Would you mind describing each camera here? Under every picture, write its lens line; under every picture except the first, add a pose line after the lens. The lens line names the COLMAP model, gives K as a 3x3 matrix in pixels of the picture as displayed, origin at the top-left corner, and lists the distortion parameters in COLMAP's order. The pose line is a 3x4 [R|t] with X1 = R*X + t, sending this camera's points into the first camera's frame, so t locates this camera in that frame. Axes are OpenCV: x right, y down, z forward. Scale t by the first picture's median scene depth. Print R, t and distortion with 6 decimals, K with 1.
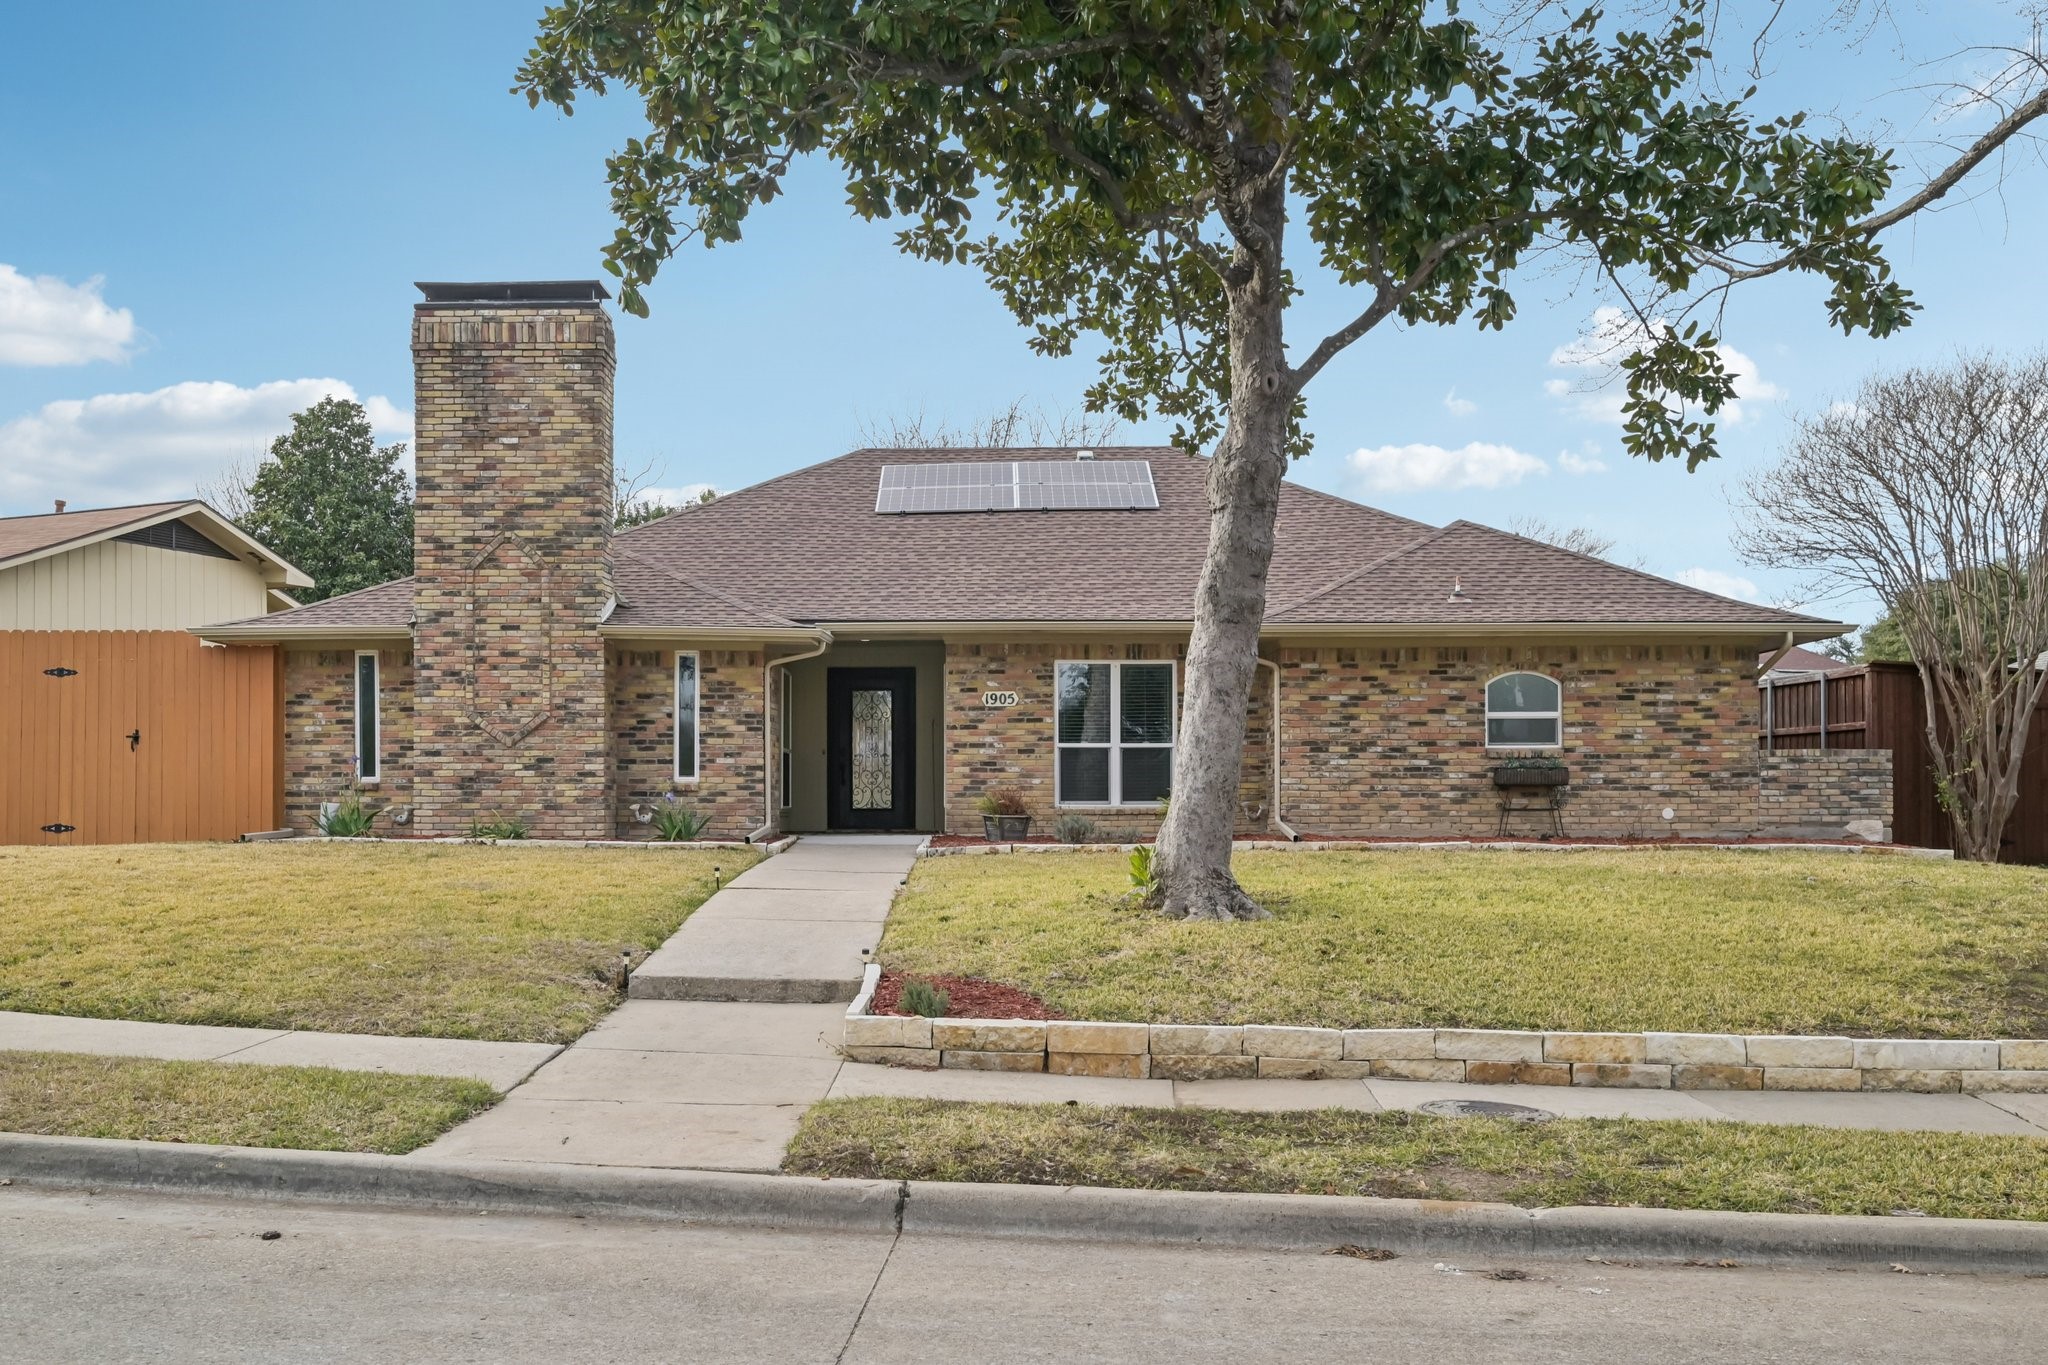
lens RADIAL K [[1893.3, 0, 1002.0], [0, 1893.3, 686.6], [0, 0, 1]] dist [-0.006597, 0.000000]
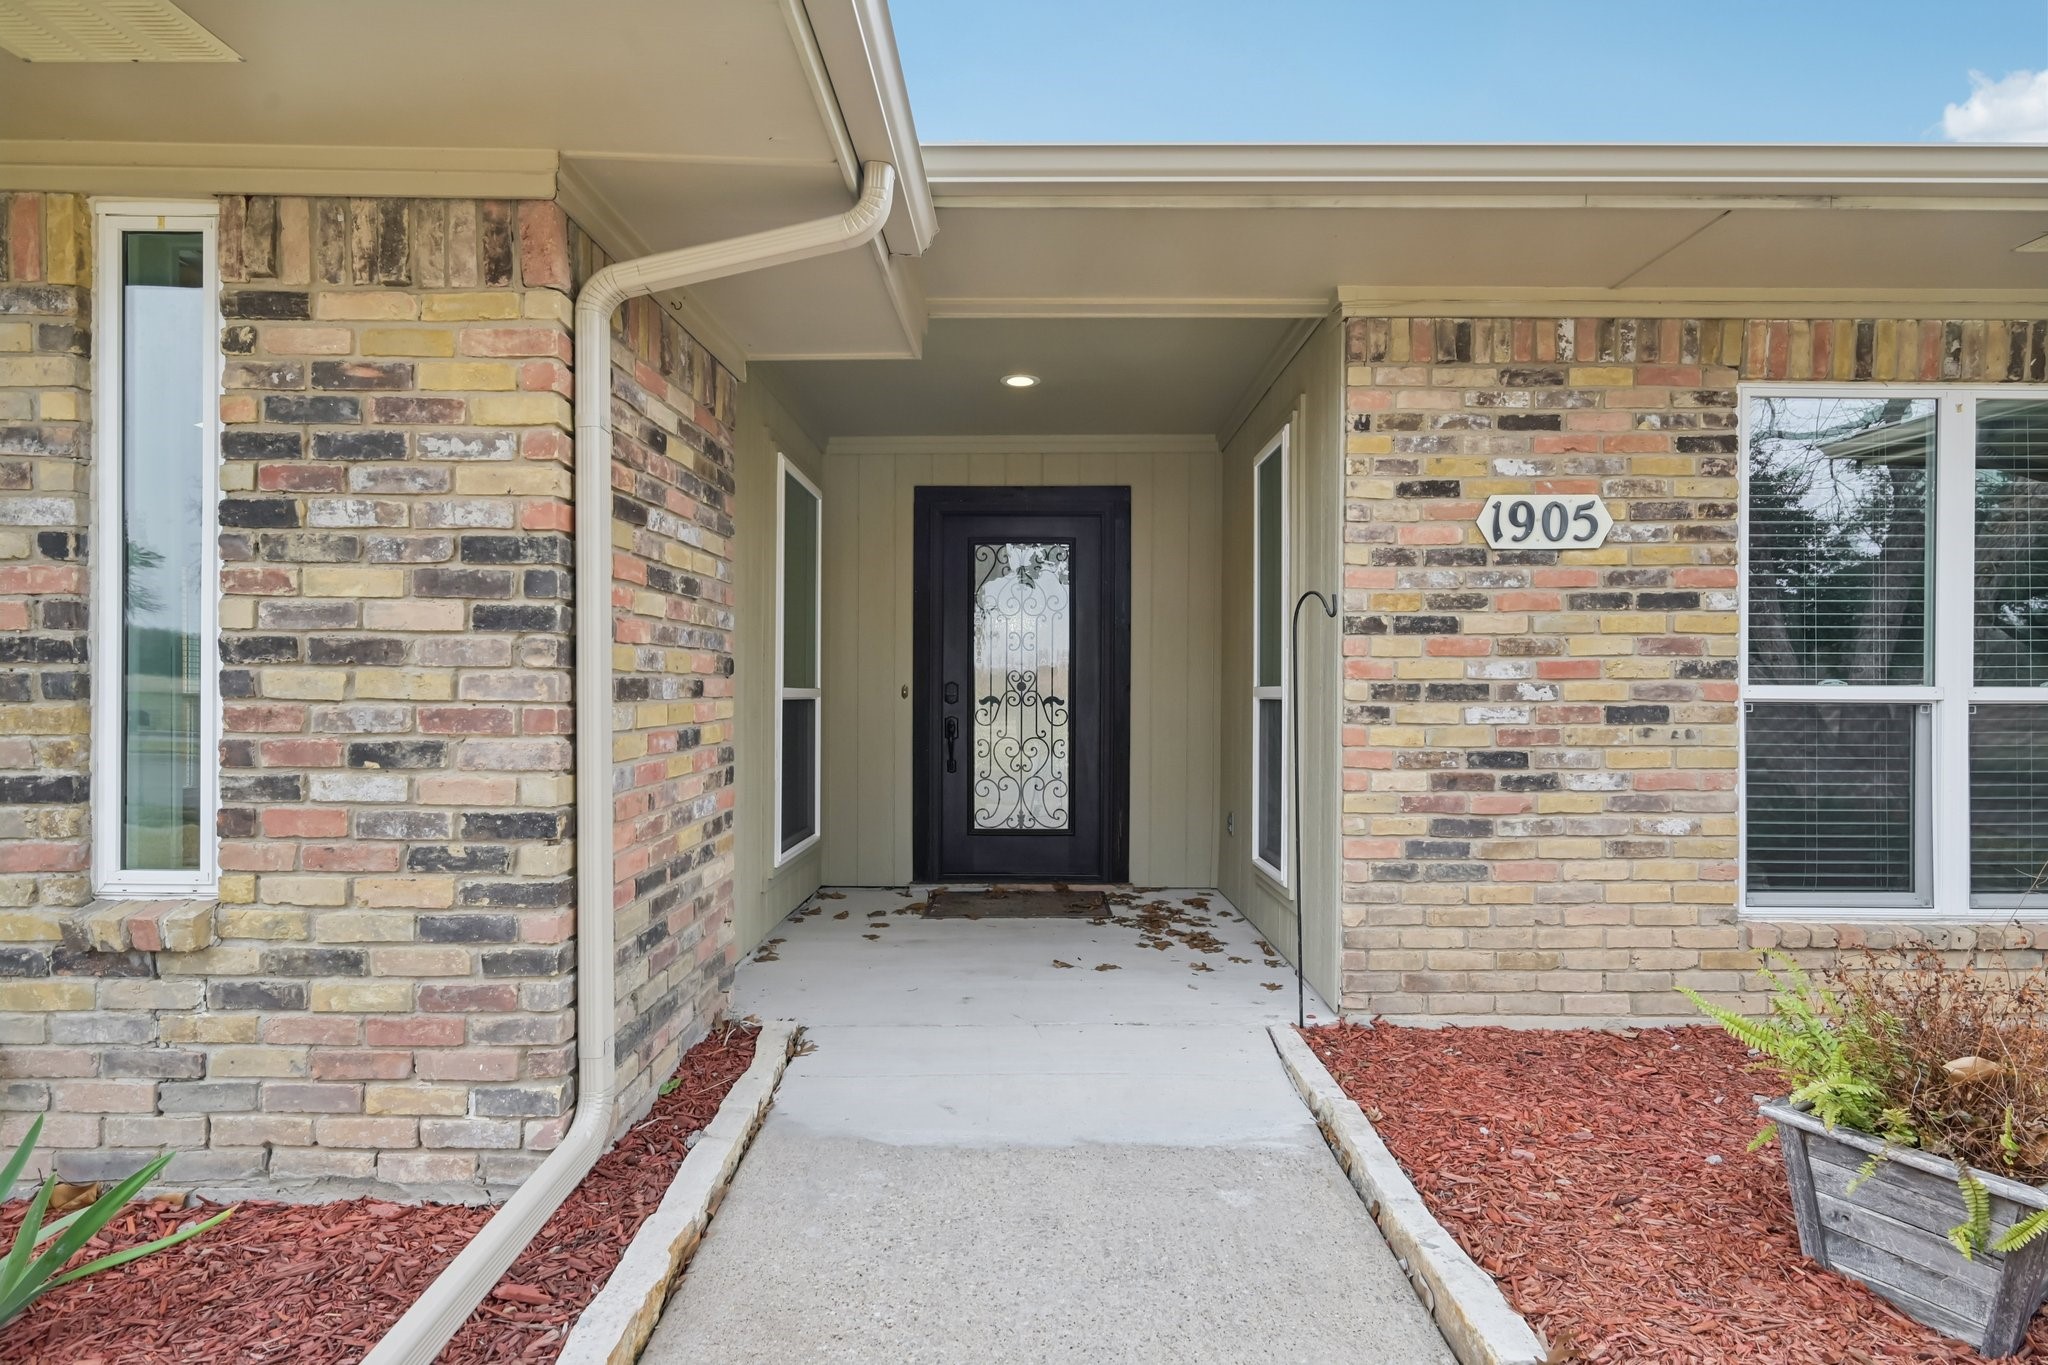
lens RADIAL K [[1015.7, 0, 1005.6], [0, 1015.7, 673.3], [0, 0, 1]] dist [-0.000762, -0.000368]
pose [[0.999937, 0.005396, -0.009838, -0.080836], [-0.004896, 0.998733, 0.050082, 0.022435], [0.010096, -0.050030, 0.998697, 0.898586]]
